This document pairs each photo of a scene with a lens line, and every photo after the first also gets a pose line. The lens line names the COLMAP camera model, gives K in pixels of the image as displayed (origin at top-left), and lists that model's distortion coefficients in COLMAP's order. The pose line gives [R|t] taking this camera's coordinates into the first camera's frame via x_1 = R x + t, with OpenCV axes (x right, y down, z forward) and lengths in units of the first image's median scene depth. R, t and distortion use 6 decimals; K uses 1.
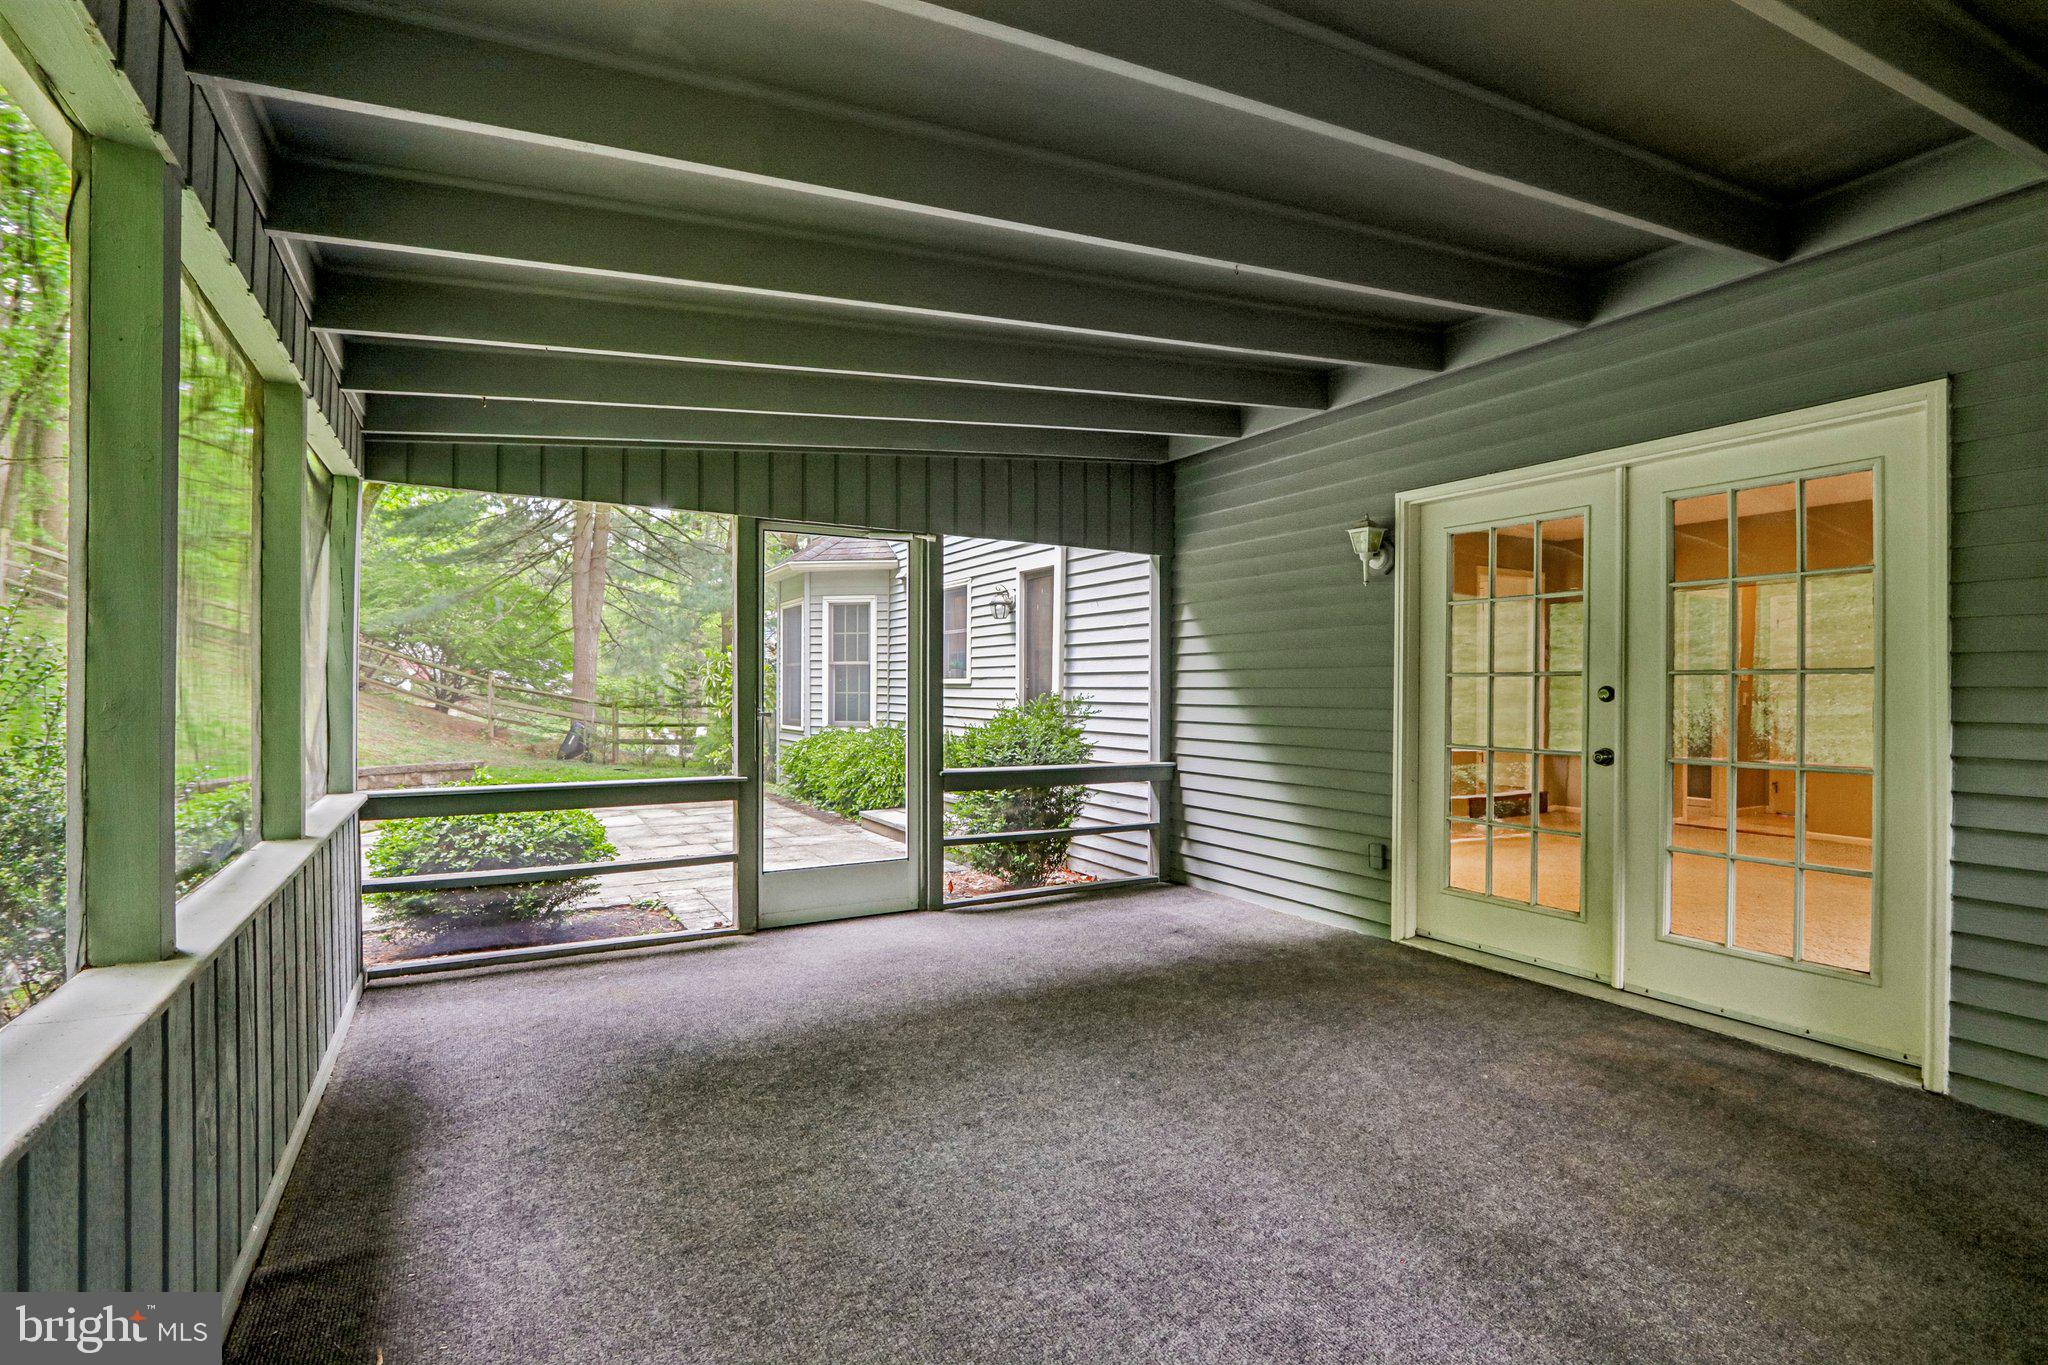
lens RADIAL K [[941.4, 0, 1025.1], [0, 941.4, 687.2], [0, 0, 1]] dist [-0.014466, 0.000123]
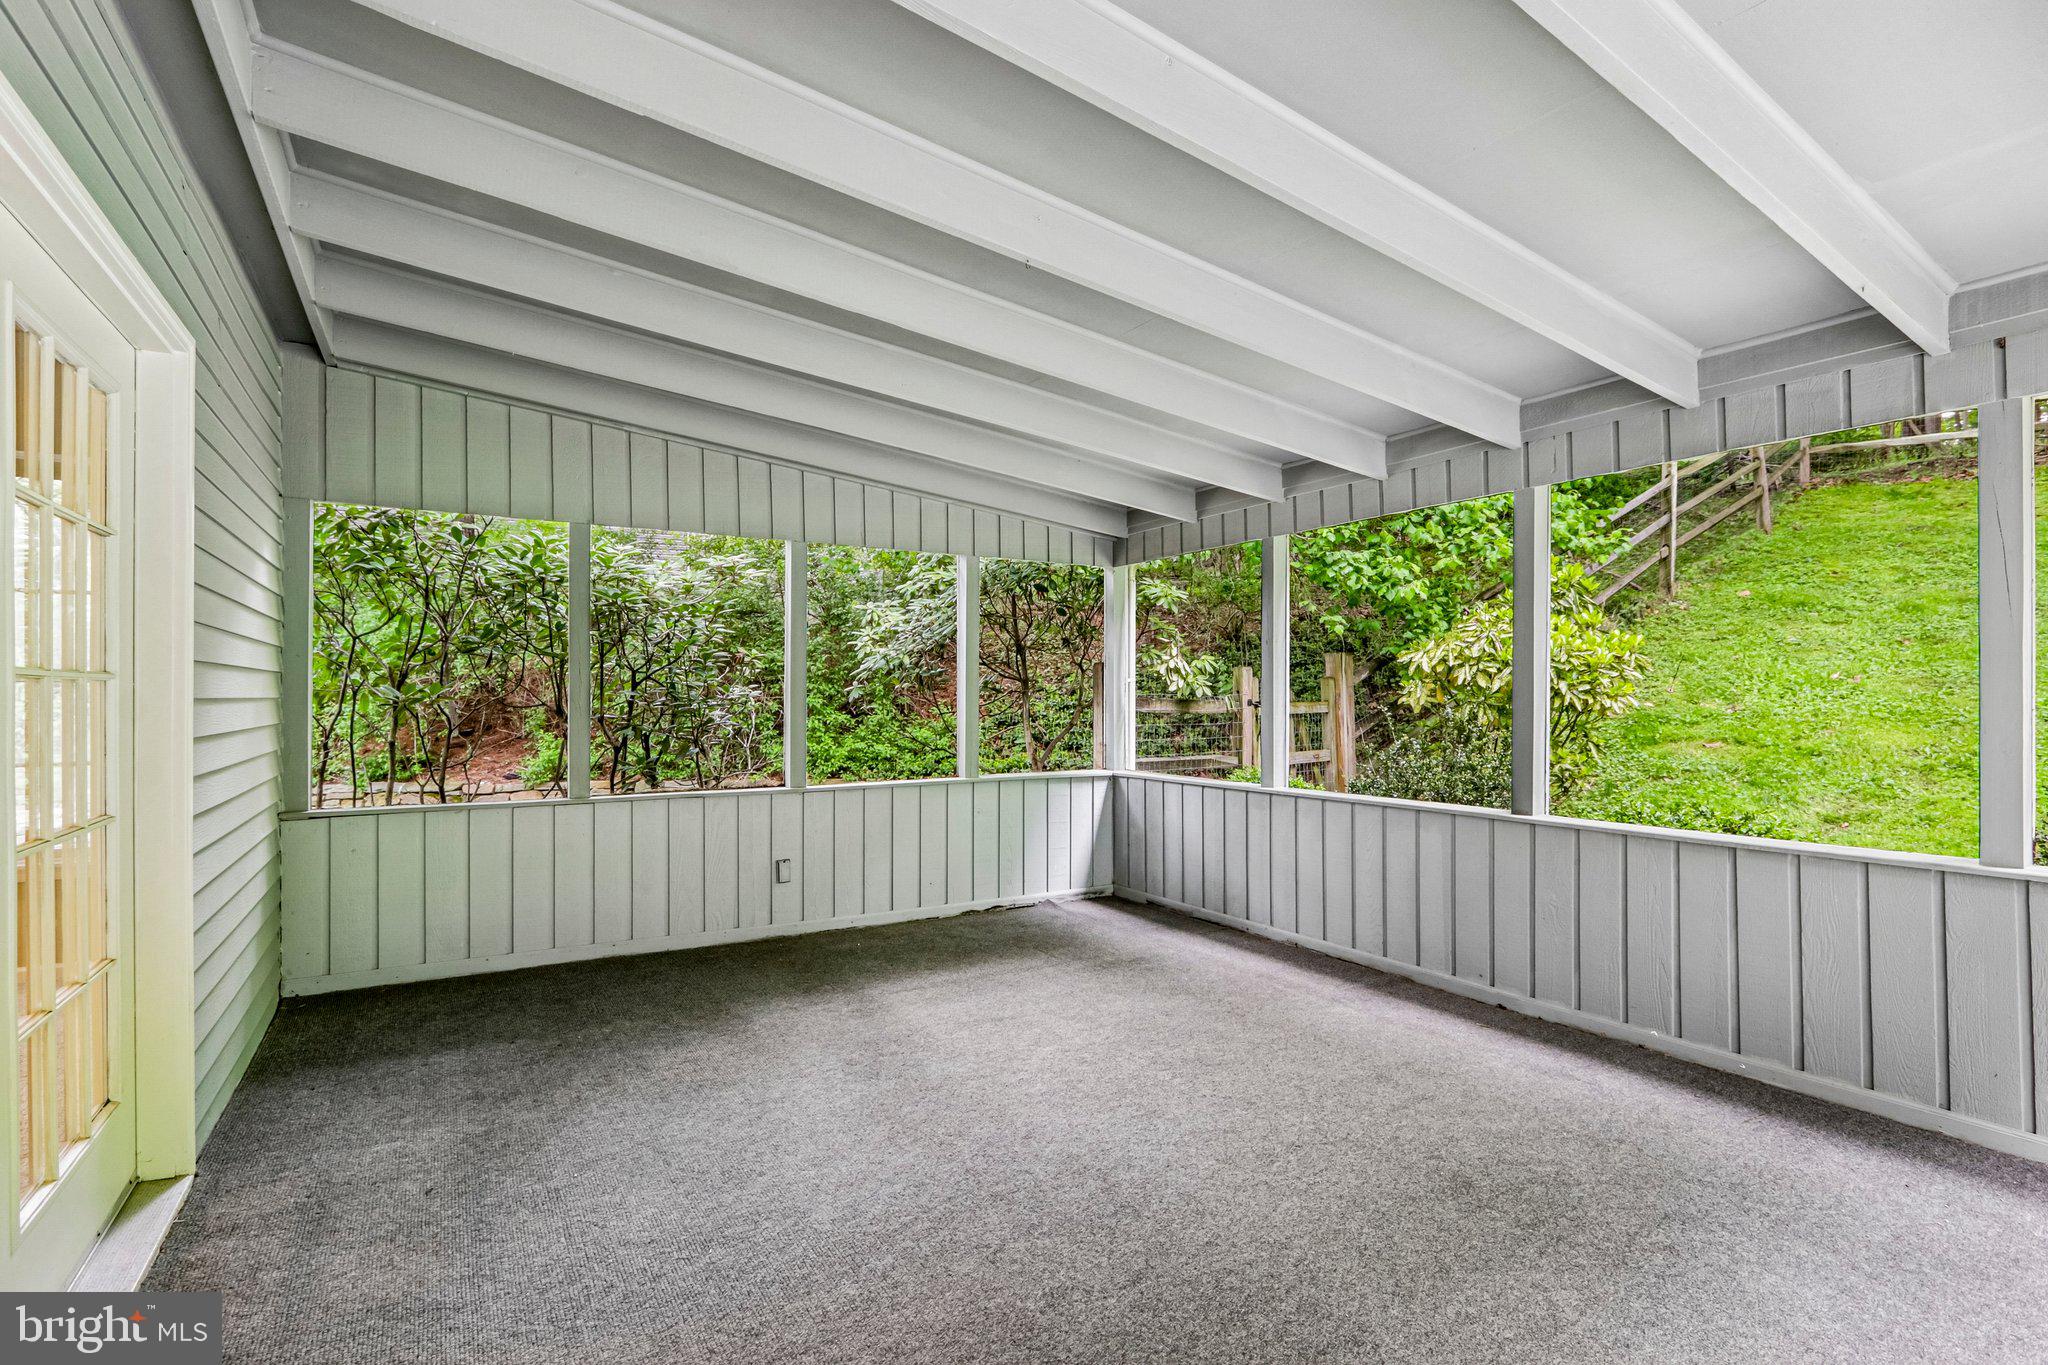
lens RADIAL K [[941.4, 0, 1022.3], [0, 941.4, 687.6], [0, 0, 1]] dist [-0.014466, 0.000123]
pose [[-0.999475, -0.007181, -0.031608, 0.250100], [-0.006982, 0.999955, -0.006390, -0.009925], [0.031652, -0.006166, -0.999480, 1.875946]]
